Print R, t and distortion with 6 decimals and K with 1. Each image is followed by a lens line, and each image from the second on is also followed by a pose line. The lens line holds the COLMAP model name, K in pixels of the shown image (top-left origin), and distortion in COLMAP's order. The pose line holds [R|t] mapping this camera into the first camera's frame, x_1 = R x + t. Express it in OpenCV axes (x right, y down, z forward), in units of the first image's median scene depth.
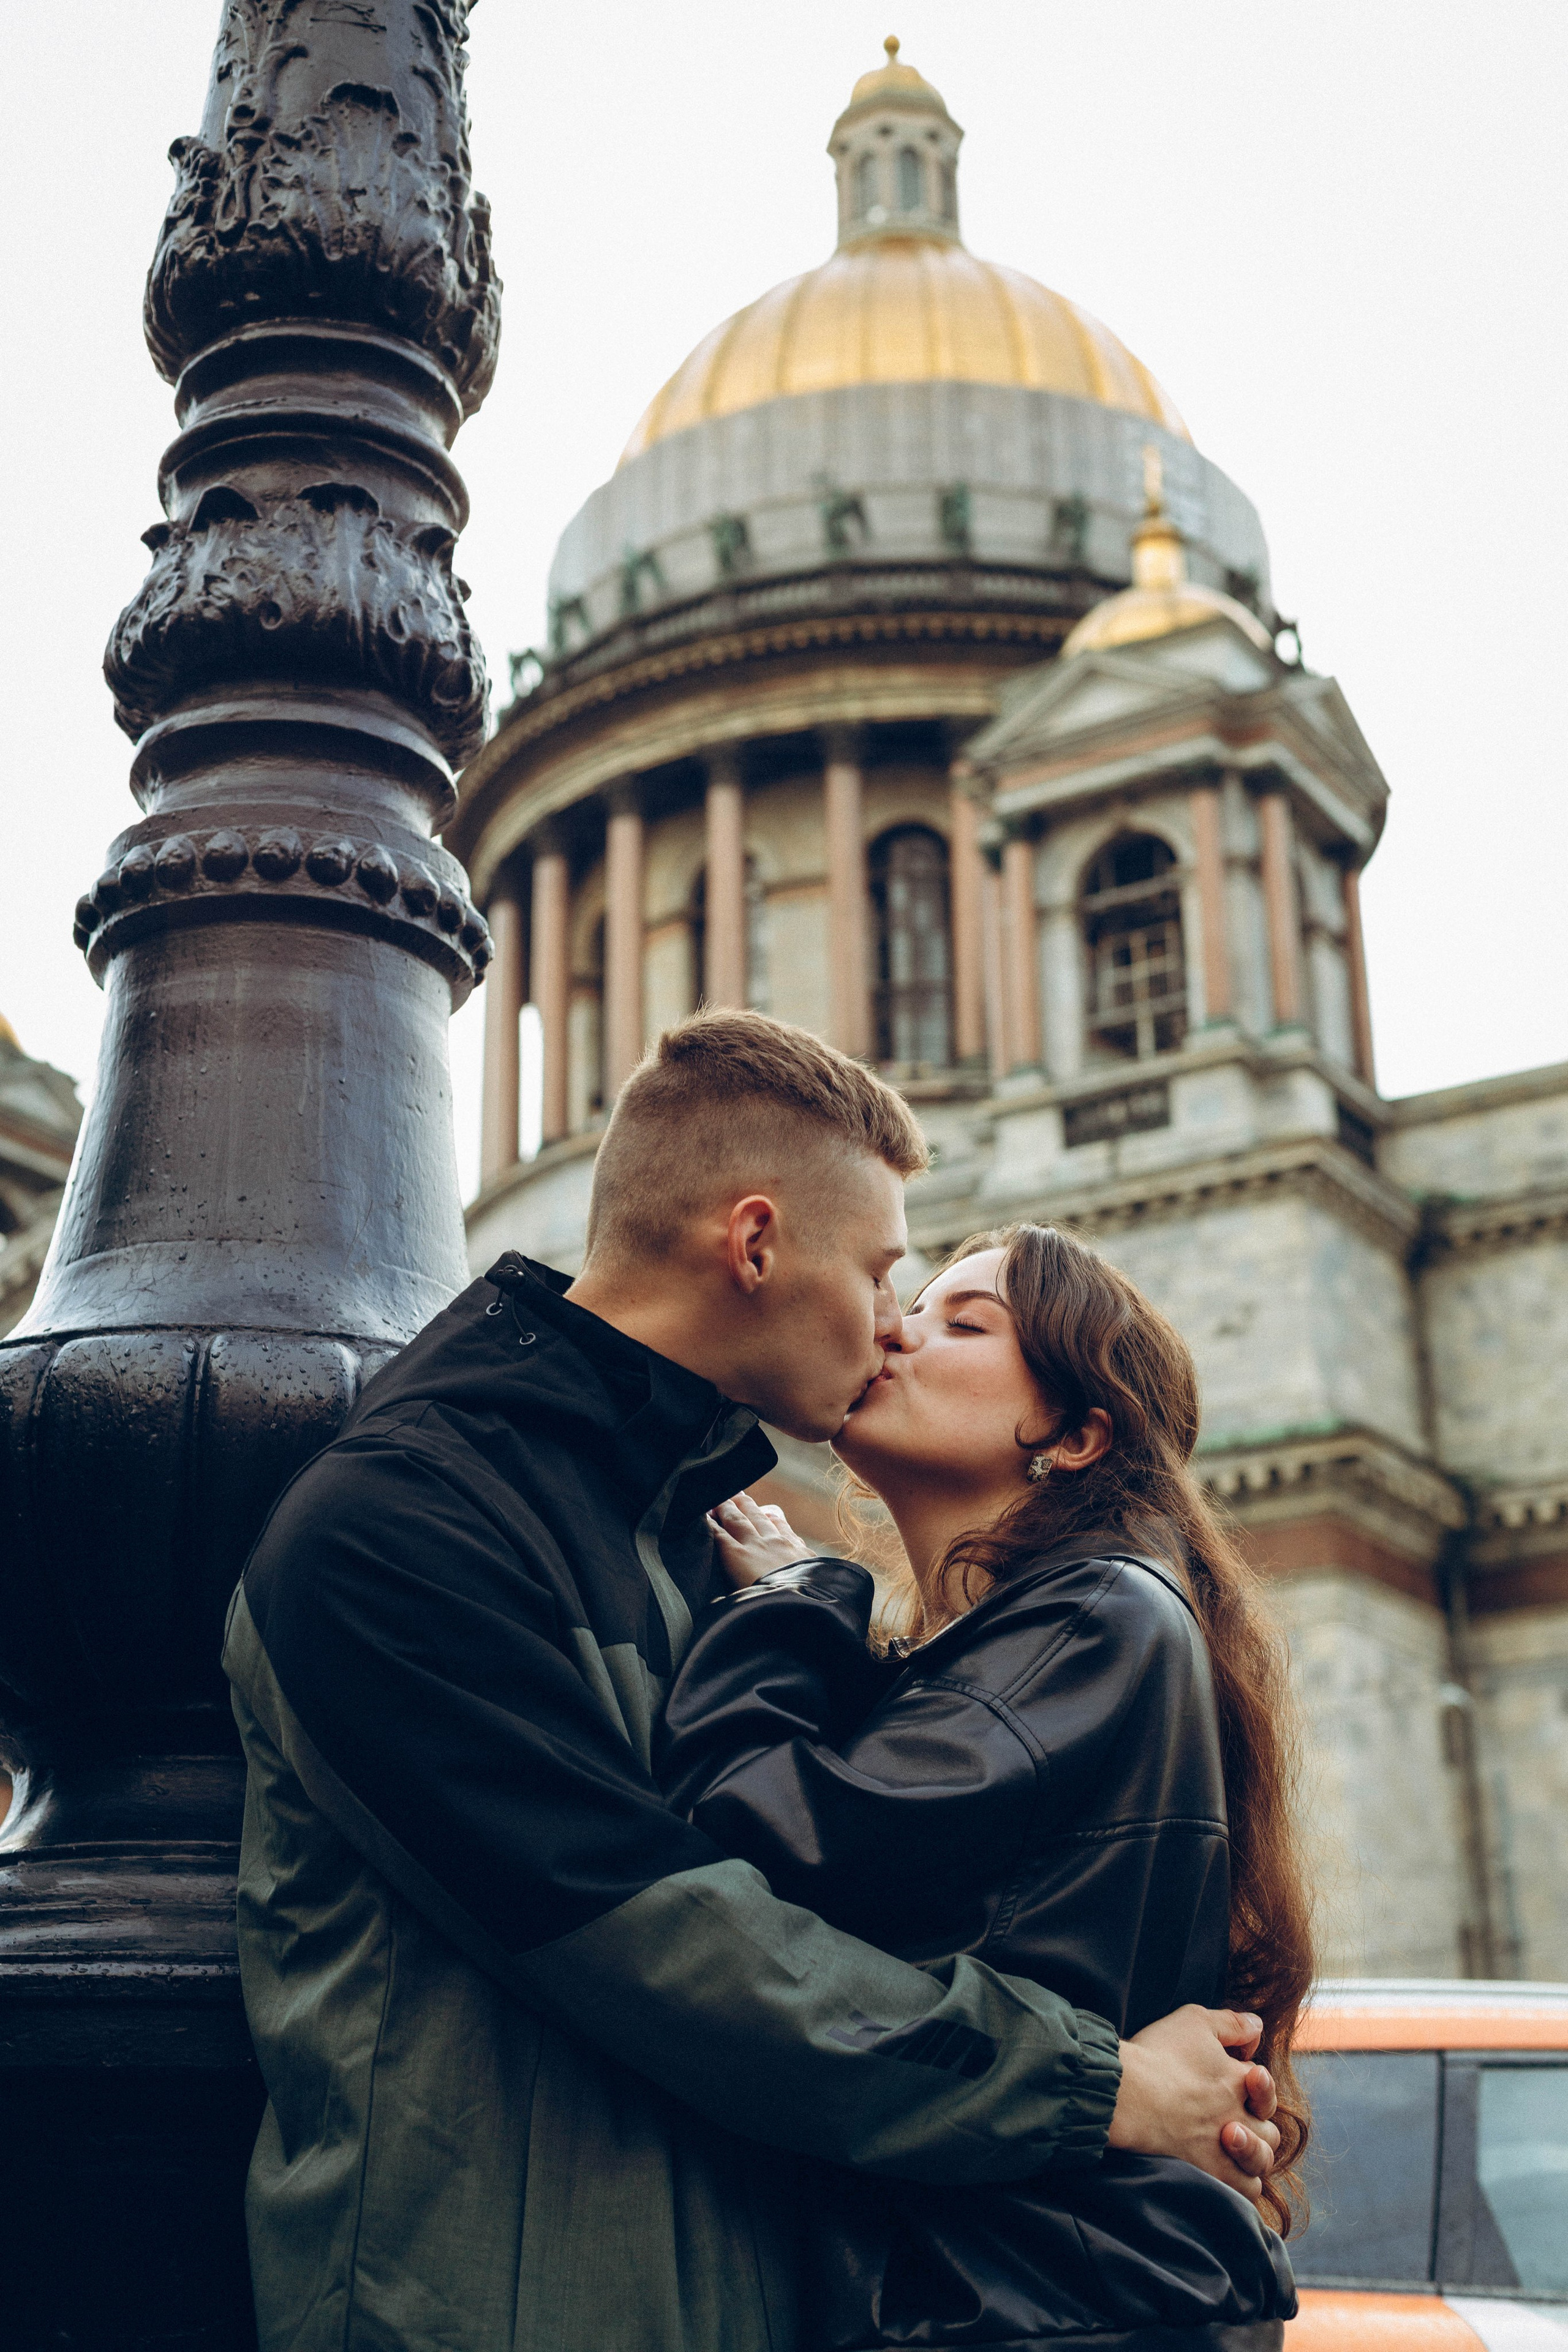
lens RADIAL K [[3420.1, 0, 769.4], [0, 3420.1, 1177.5], [0, 0, 1]] dist [0.014802, -0.115549]
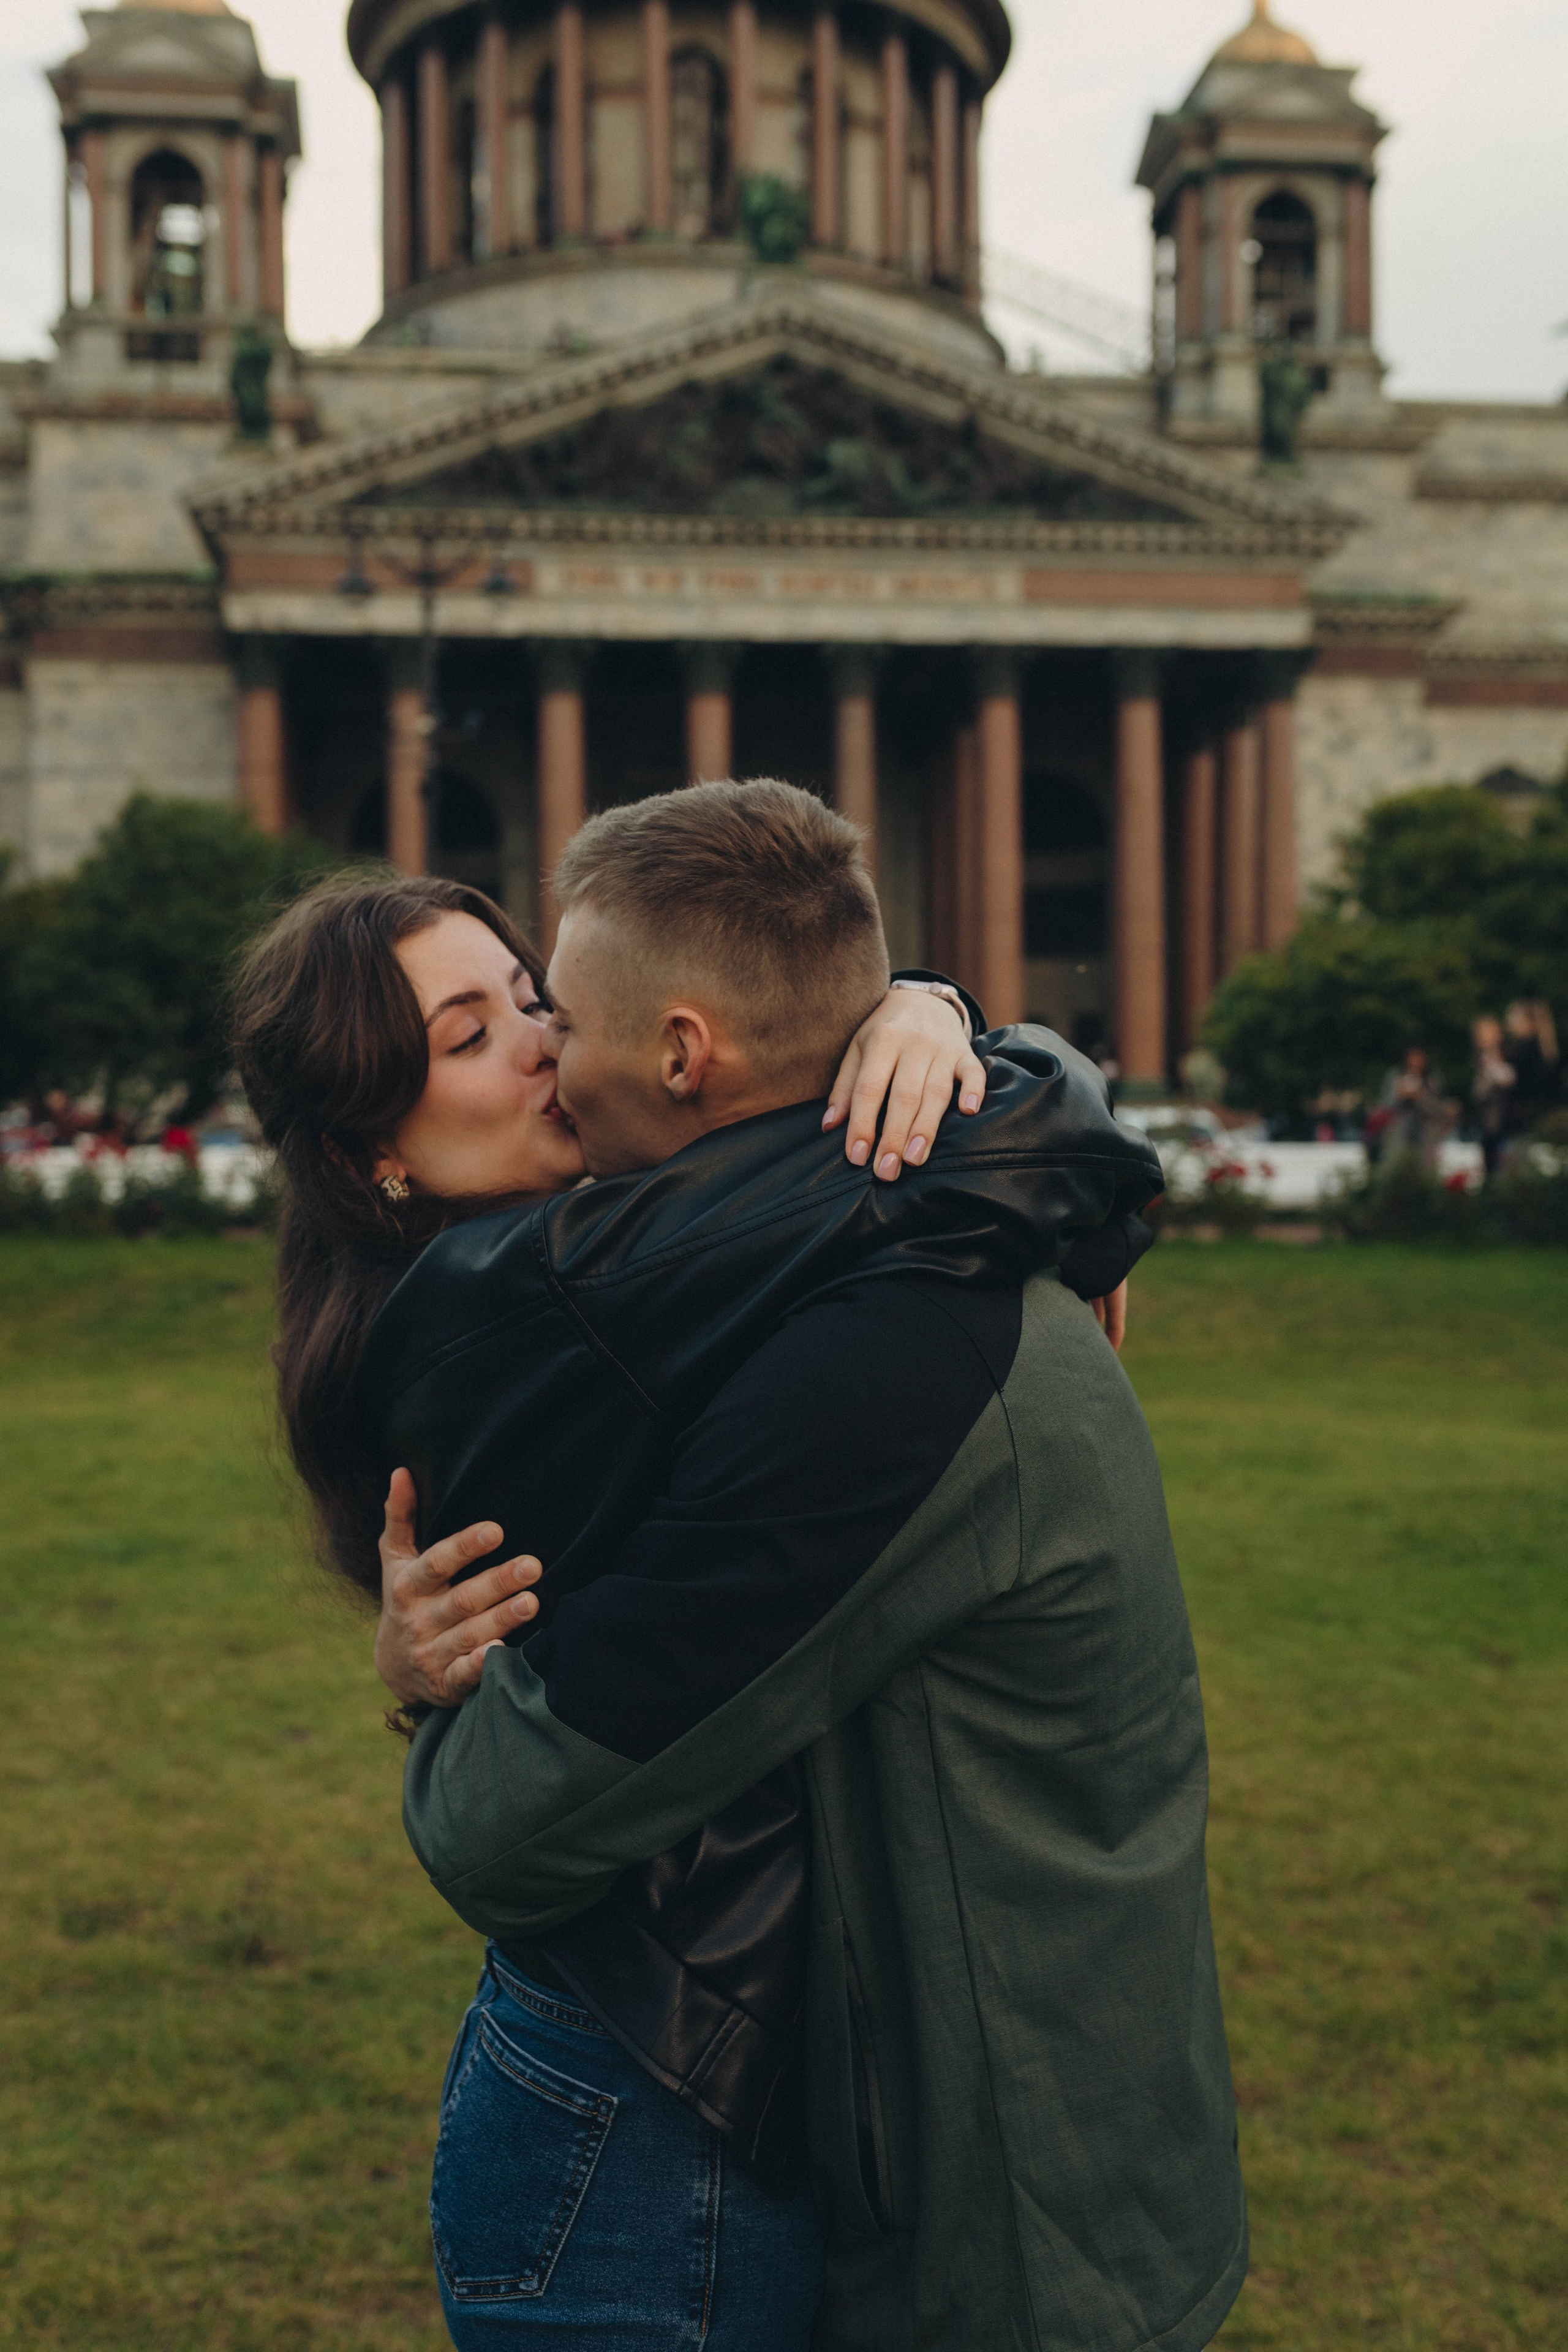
lens RADIAL K [[2261.1, 0, 775.9], [0, 2261.1, 1172.0], [0, 0, 1]] dist [0.001479, -0.004337]
pose [[0.778863, -0.007322, 0.627151, -0.763683], [-0.224859, 0.930200, 0.290114, 0.076001], [-0.585500, -0.366980, 0.722852, 0.194333]]
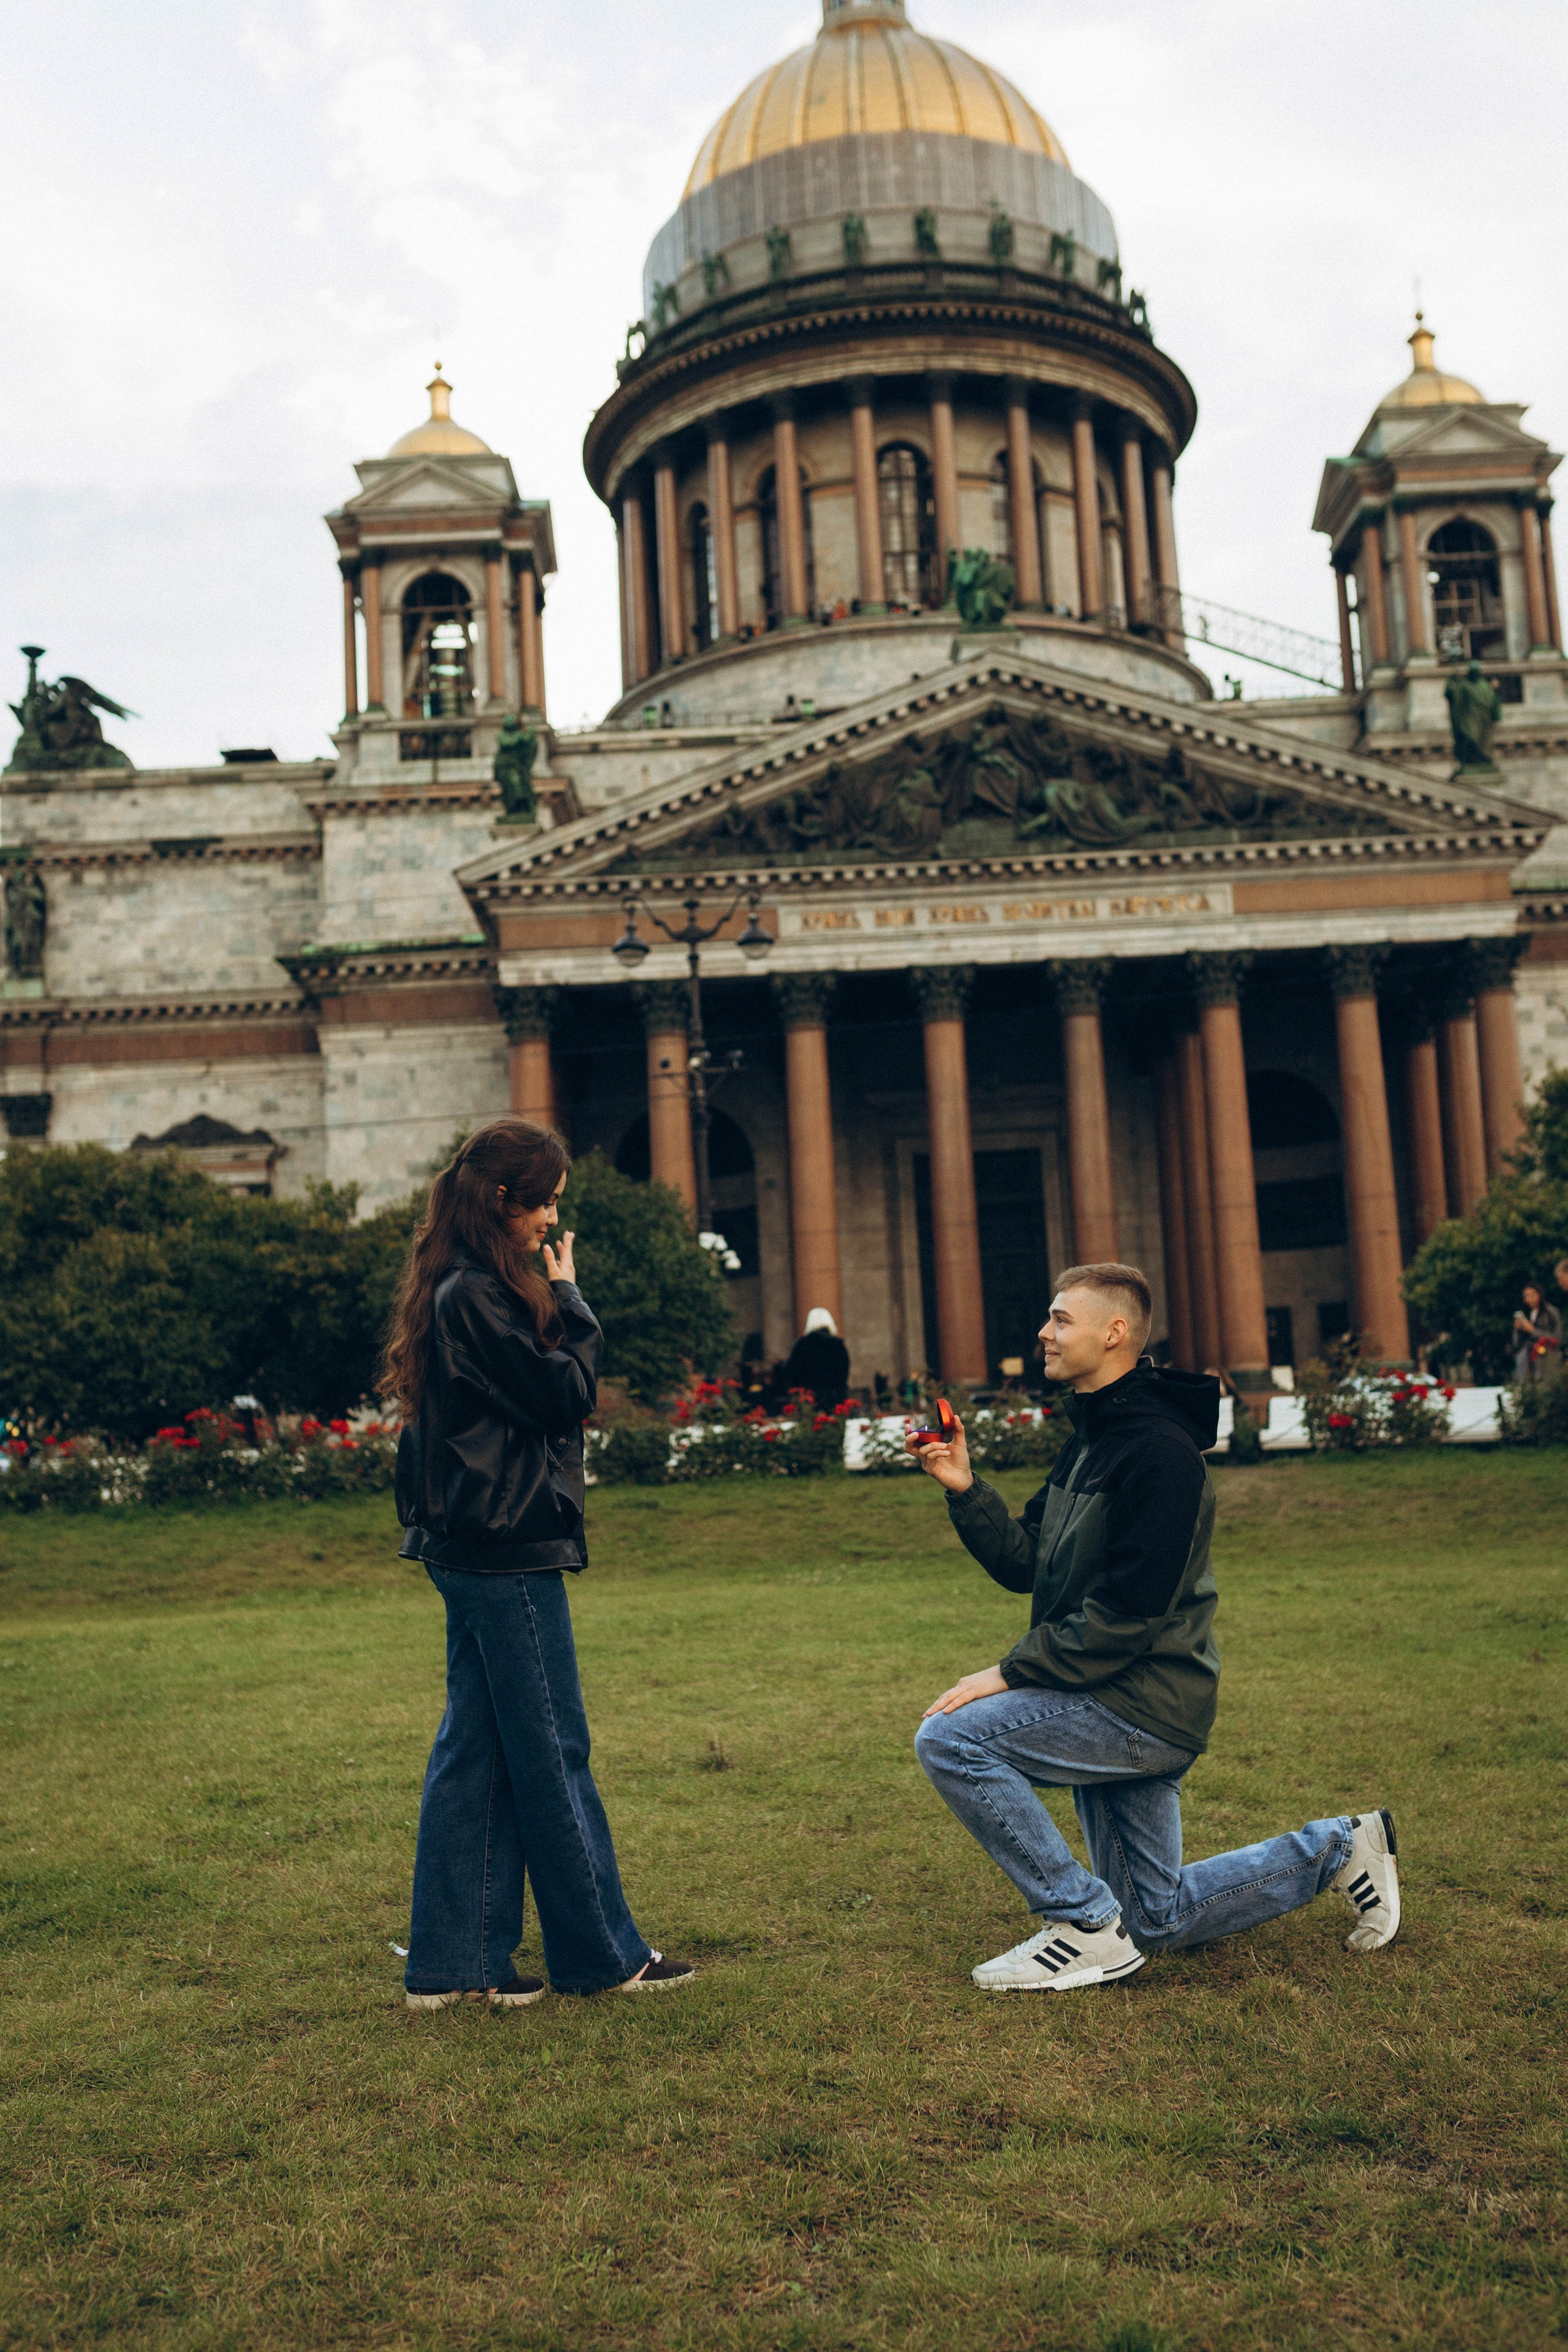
lens RADIAL K [[2228.9, 0, 774.3], [0, 2228.9, 1165.3], [0, 0, 1]] dist [0.002749, -0.000131]
pose [[0.844894, 0.036467, 0.533690, -0.781273], [-0.152246, 0.972807, 0.174552, 0.072746], [-0.512812, -0.228730, 0.827470, 0.170976]]
